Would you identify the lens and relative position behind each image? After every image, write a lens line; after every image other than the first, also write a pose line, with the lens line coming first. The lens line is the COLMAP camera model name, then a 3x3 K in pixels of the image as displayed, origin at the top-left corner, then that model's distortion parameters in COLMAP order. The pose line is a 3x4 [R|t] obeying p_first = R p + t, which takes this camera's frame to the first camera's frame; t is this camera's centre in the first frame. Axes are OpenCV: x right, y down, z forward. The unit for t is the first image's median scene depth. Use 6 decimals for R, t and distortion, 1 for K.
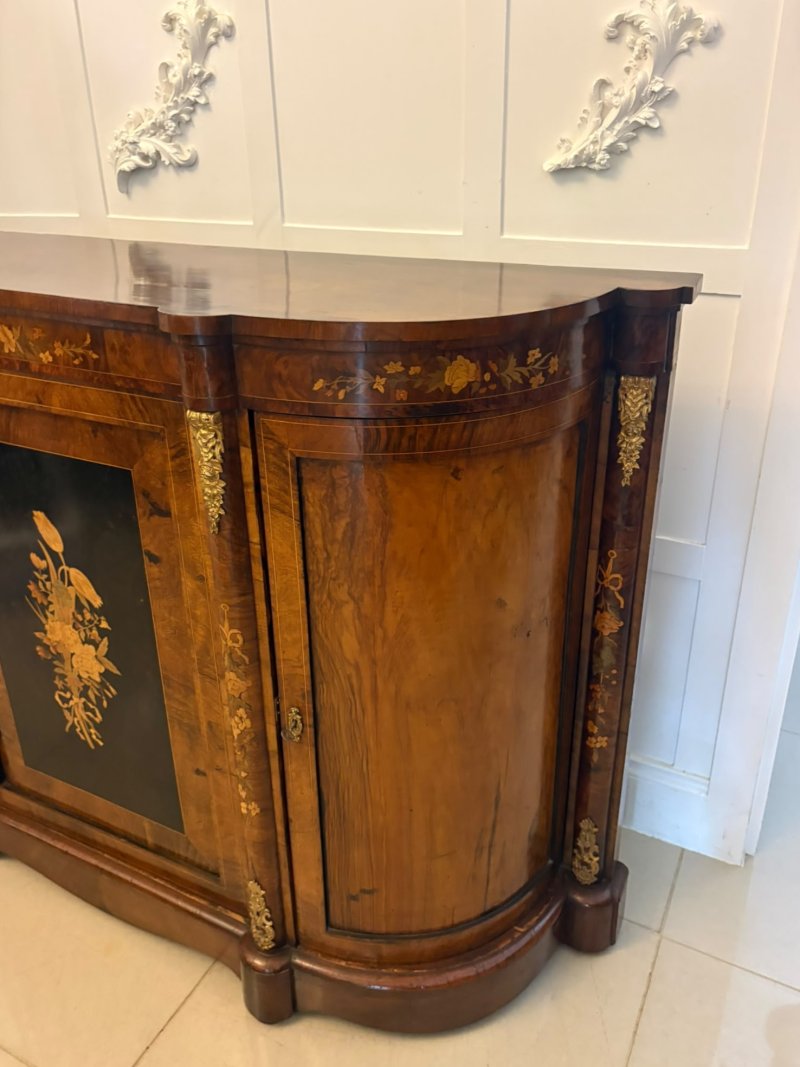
lens RADIAL K [[867.7, 0, 402.2], [0, 867.7, 508.3], [0, 0, 1]] dist [0.028687, -0.005819]
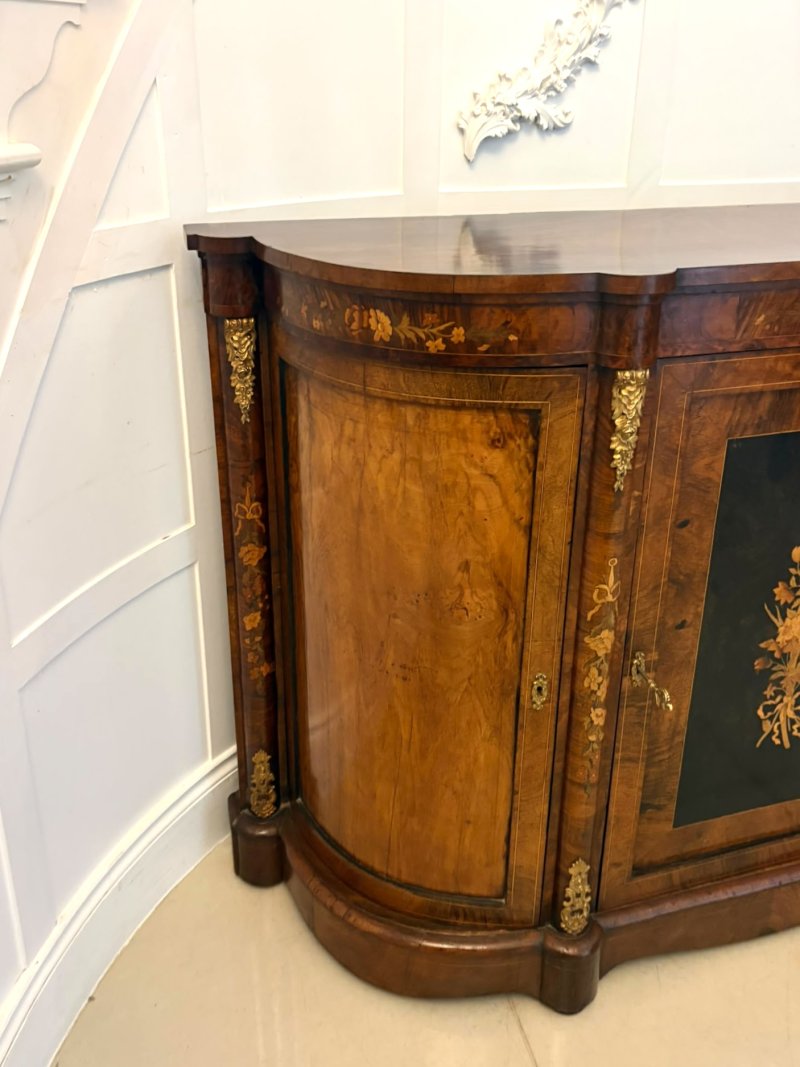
lens RADIAL K [[898.6, 0, 398.6], [0, 898.6, 412.6], [0, 0, 1]] dist [0.053384, -0.044259]
pose [[0.720795, -0.224076, 0.655930, -1.590289], [0.264536, 0.963608, 0.038488, -0.278150], [-0.640683, 0.145775, 0.753840, 0.650371]]
